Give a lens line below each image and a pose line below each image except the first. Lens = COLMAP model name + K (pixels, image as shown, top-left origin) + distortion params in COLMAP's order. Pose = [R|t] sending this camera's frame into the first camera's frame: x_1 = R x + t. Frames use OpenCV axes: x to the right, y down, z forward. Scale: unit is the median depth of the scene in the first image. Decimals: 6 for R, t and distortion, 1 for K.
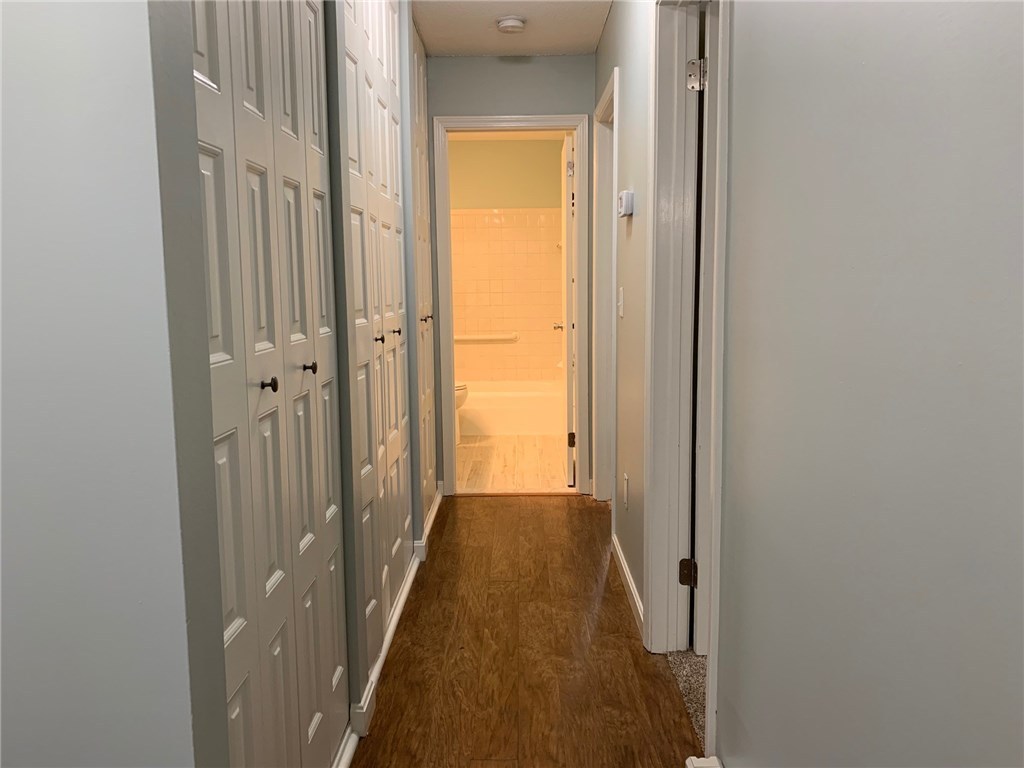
lens RADIAL K [[785.0, 0, 512.5], [0, 785.0, 383.4], [0, 0, 1]] dist [-0.006927, -0.011572]
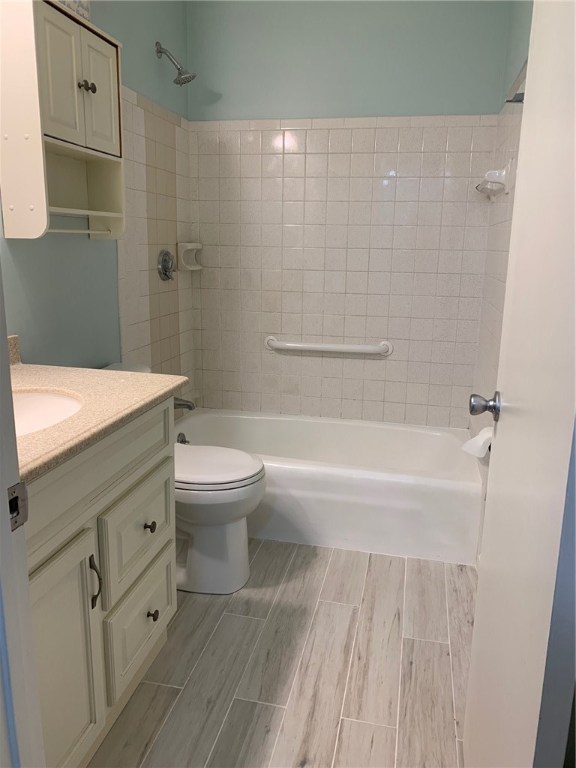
lens RADIAL K [[588.8, 0, 287.0], [0, 588.8, 382.6], [0, 0, 1]] dist [-0.006927, -0.011572]
pose [[0.978635, 0.065855, -0.194772, 0.018943], [-0.046536, 0.993680, 0.102153, -0.075902], [0.200269, -0.090907, 0.975514, 0.557070]]
